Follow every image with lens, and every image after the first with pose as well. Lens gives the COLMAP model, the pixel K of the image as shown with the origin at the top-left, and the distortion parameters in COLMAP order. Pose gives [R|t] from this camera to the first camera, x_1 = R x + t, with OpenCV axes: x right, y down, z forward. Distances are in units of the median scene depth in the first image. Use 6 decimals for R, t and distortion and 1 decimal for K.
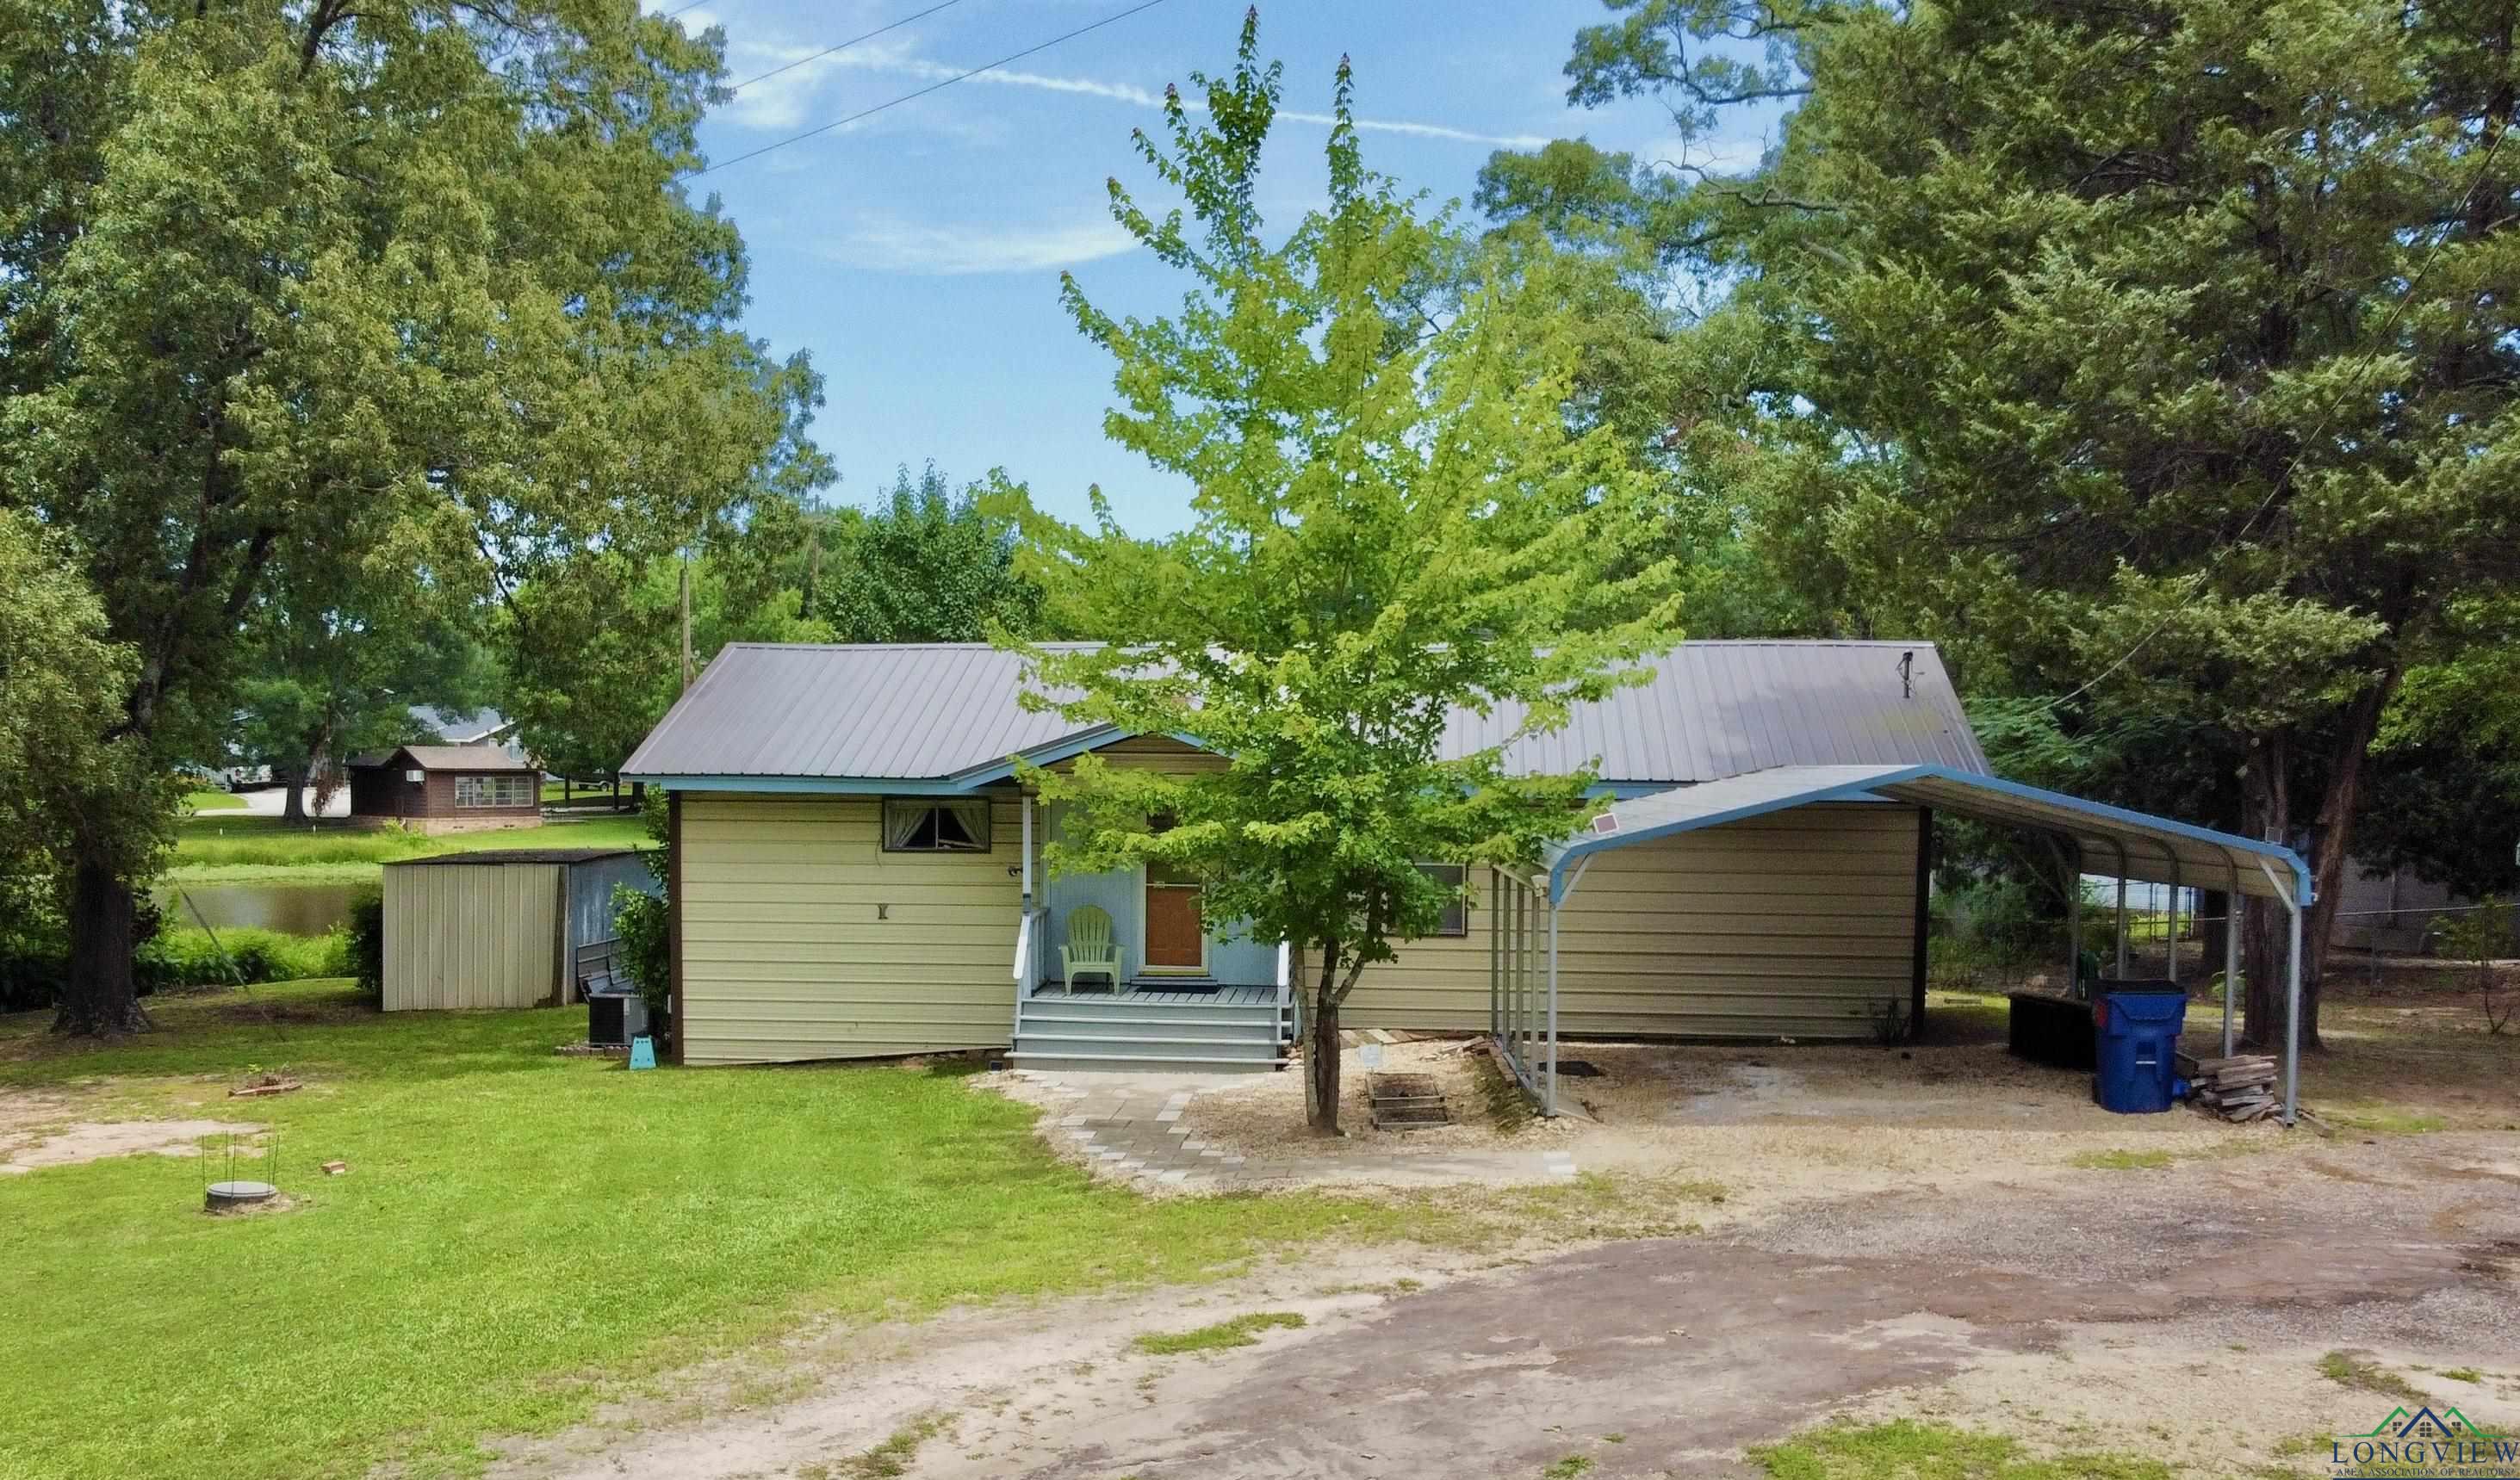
lens RADIAL K [[2720.3, 0, 1246.6], [0, 2720.3, 745.0], [0, 0, 1]] dist [-0.000718, 0.000000]
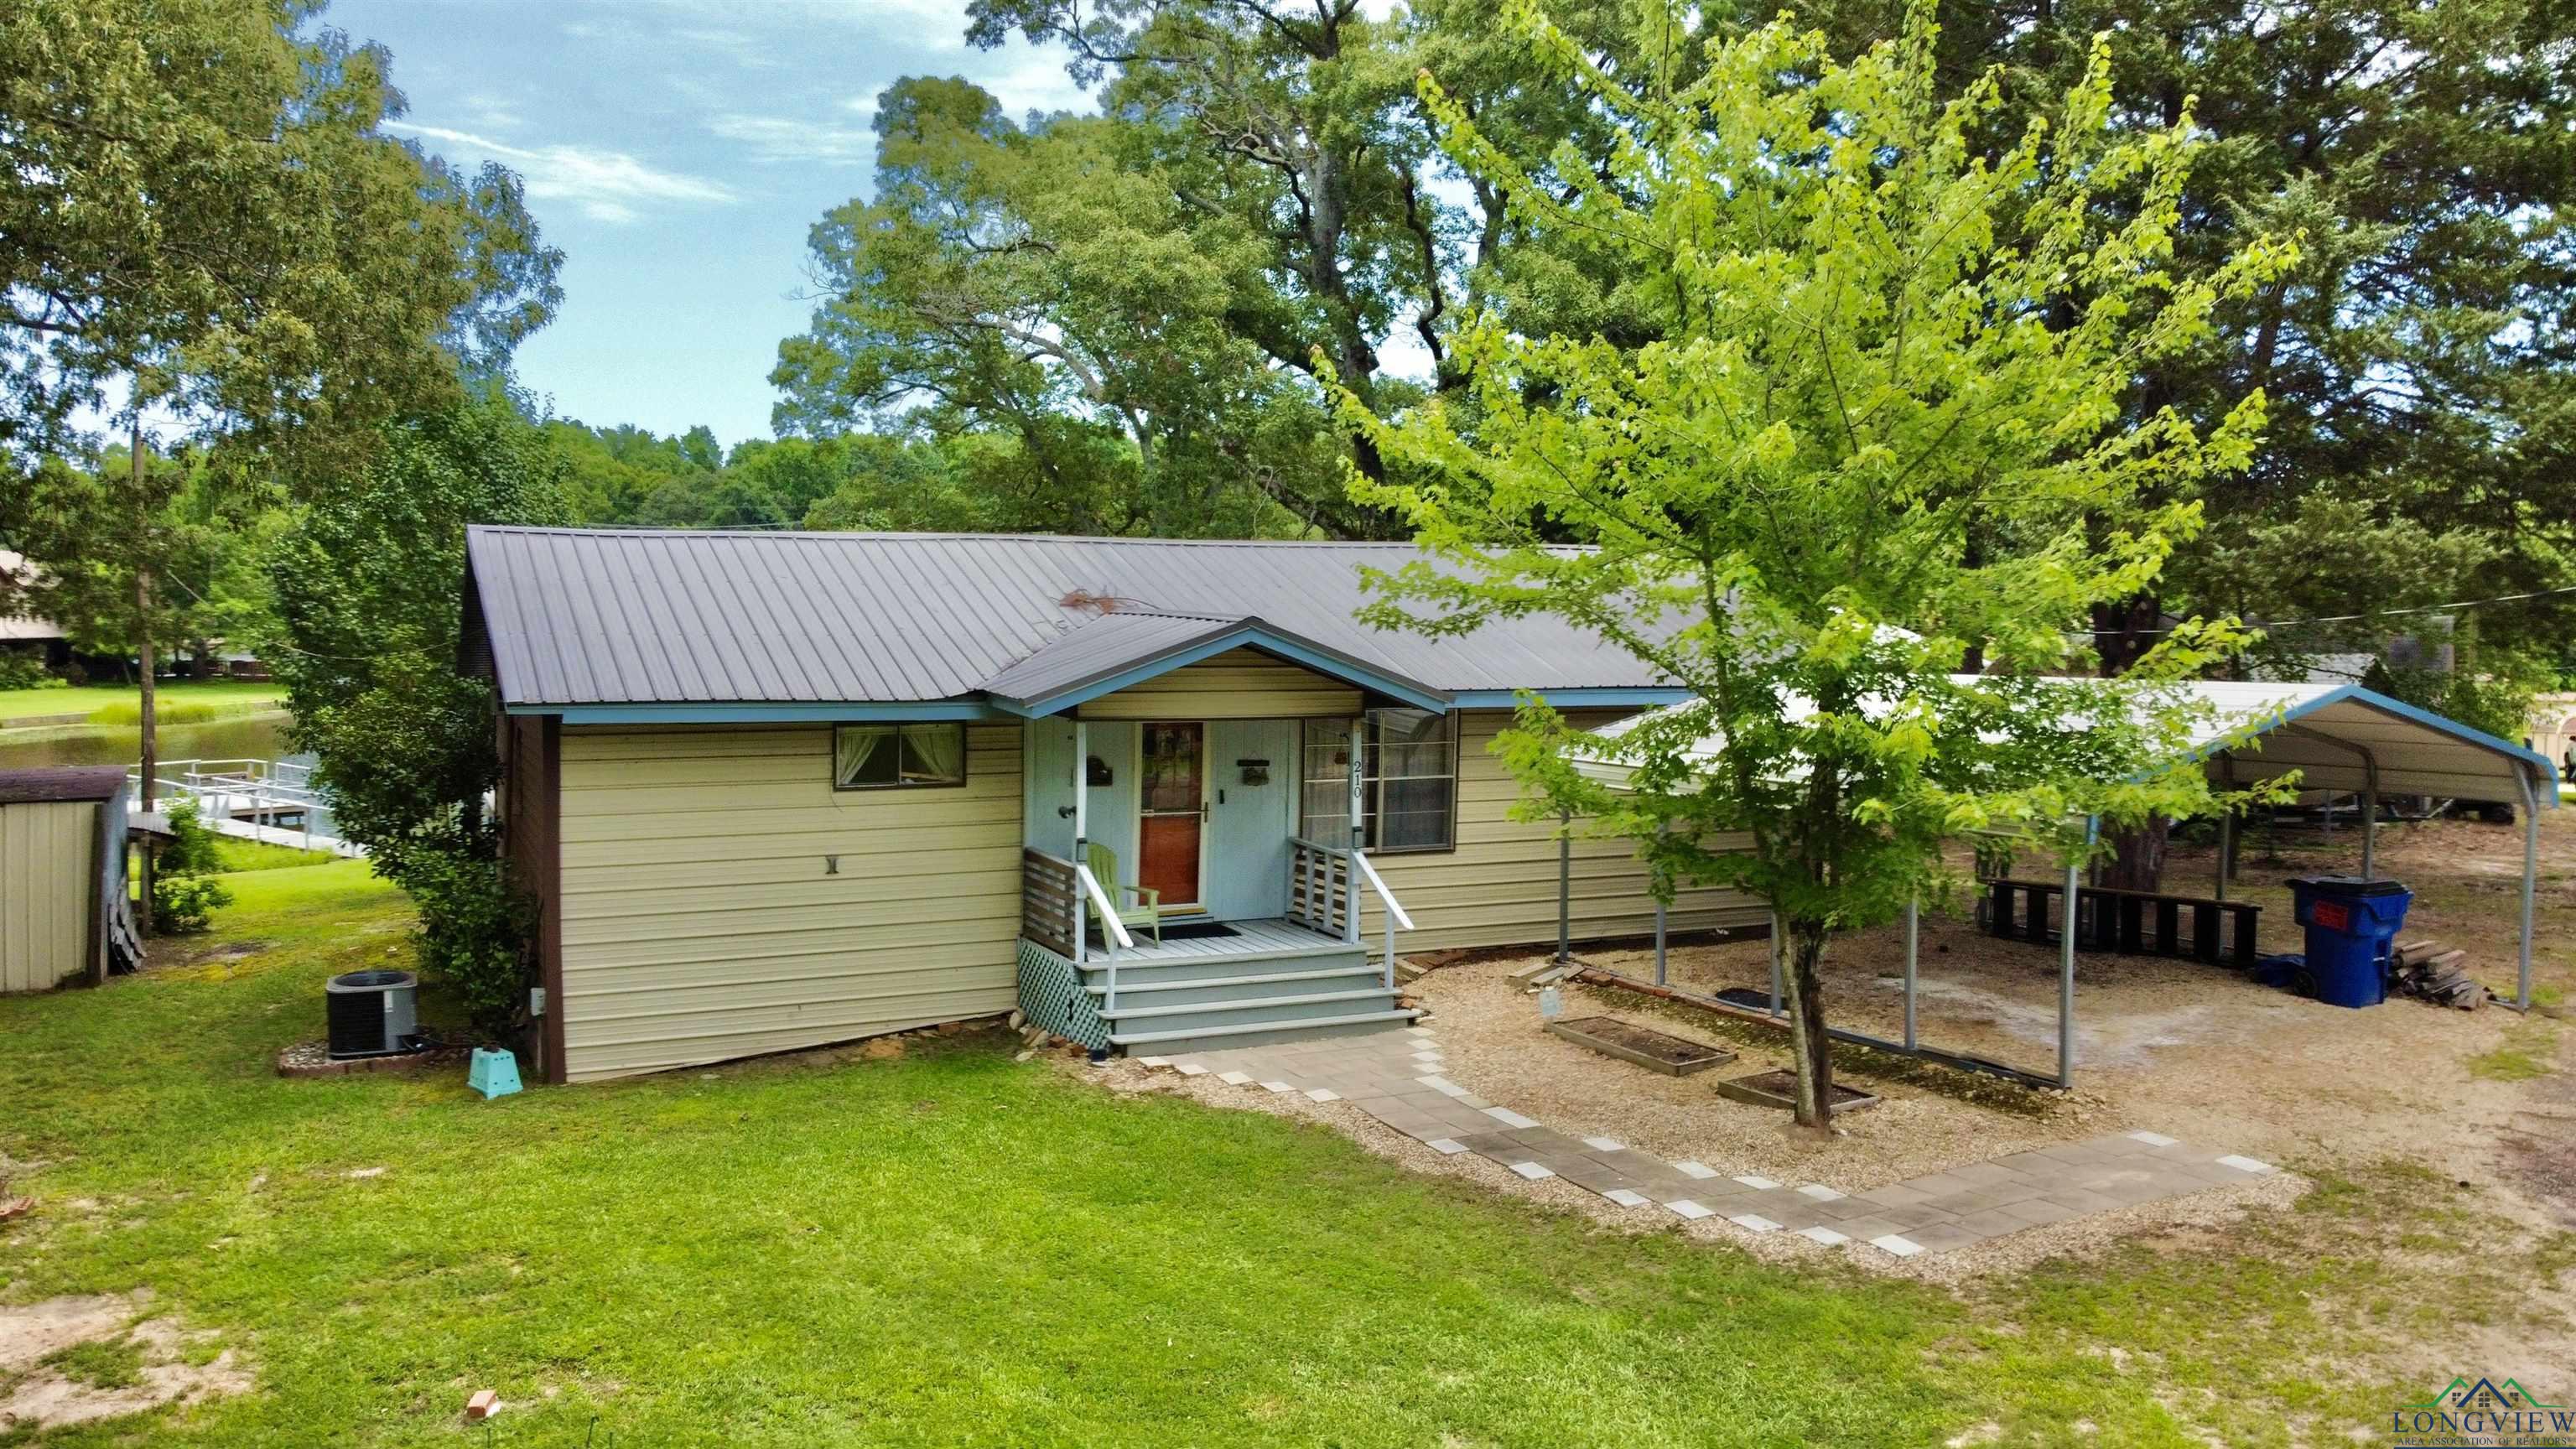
lens RADIAL K [[1952.5, 0, 1306.0], [0, 1952.5, 697.5], [0, 0, 1]] dist [0.013534, -0.014075]
pose [[0.855955, -0.024287, 0.516479, -0.365645], [0.001366, 0.998999, 0.044714, -0.016261], [-0.517048, -0.037568, 0.855132, 0.511222]]
